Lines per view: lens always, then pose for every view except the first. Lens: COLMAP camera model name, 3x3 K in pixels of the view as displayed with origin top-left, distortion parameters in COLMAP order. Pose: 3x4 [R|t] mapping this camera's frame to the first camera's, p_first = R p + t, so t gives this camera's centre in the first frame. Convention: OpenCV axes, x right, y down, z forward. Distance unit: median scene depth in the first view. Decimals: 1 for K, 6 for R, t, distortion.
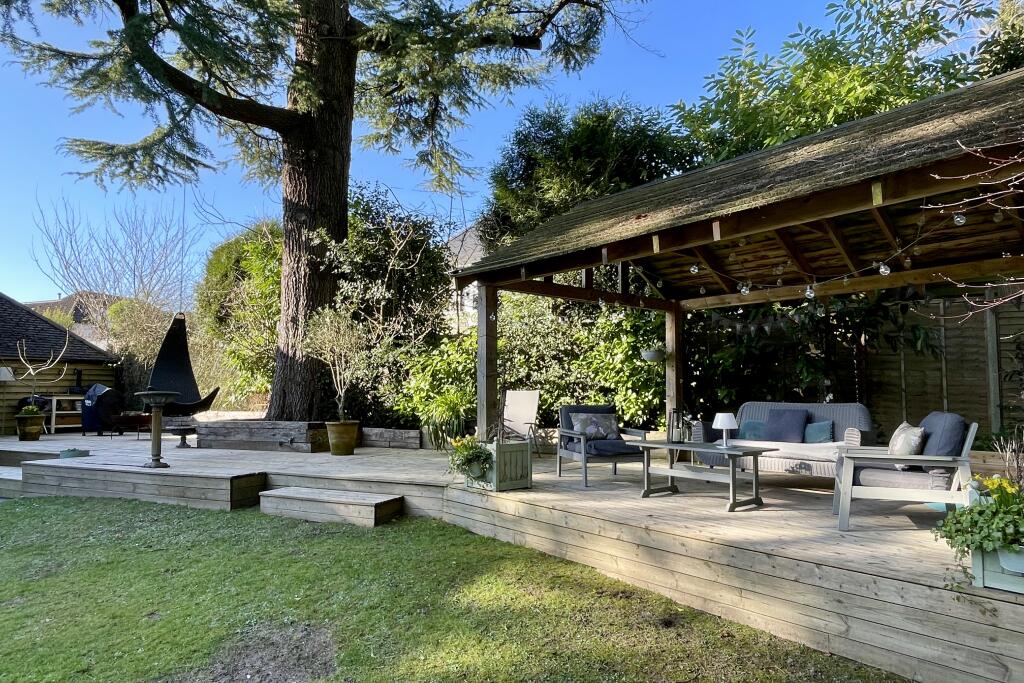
lens RADIAL K [[607.8, 0, 512.0], [0, 607.8, 341.5], [0, 0, 1]] dist [0.002603, -0.023392]
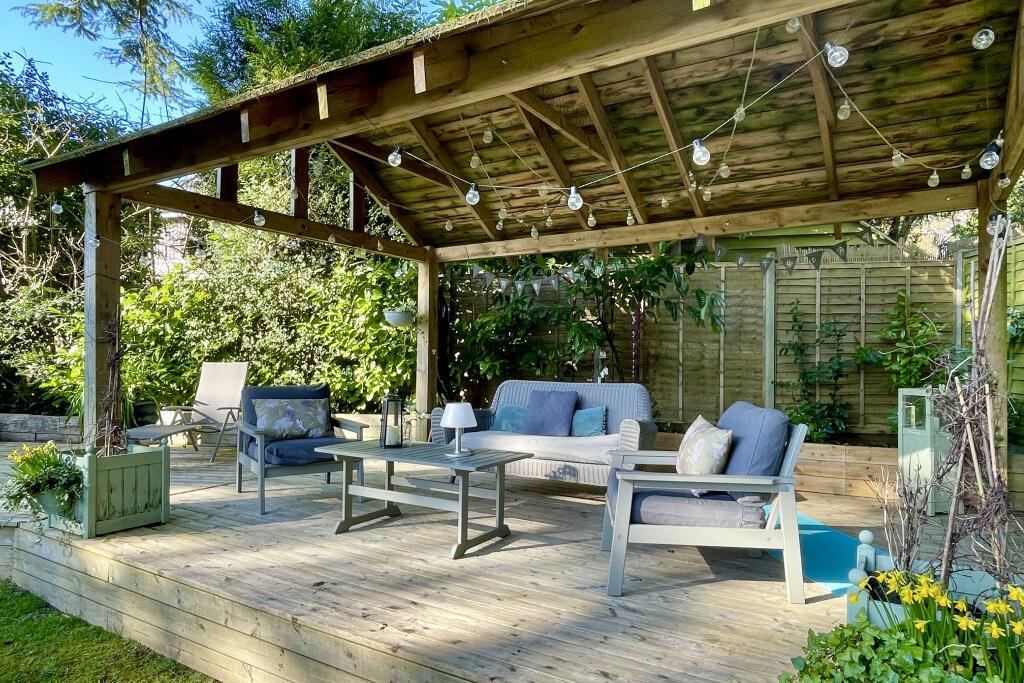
lens RADIAL K [[607.8, 0, 512.0], [0, 607.8, 341.5], [0, 0, 1]] dist [0.002603, -0.023392]
pose [[0.946971, 0.013745, 0.321025, 0.132374], [-0.031292, 0.998281, 0.049563, 0.011441], [-0.319791, -0.056980, 0.945773, 0.249574]]
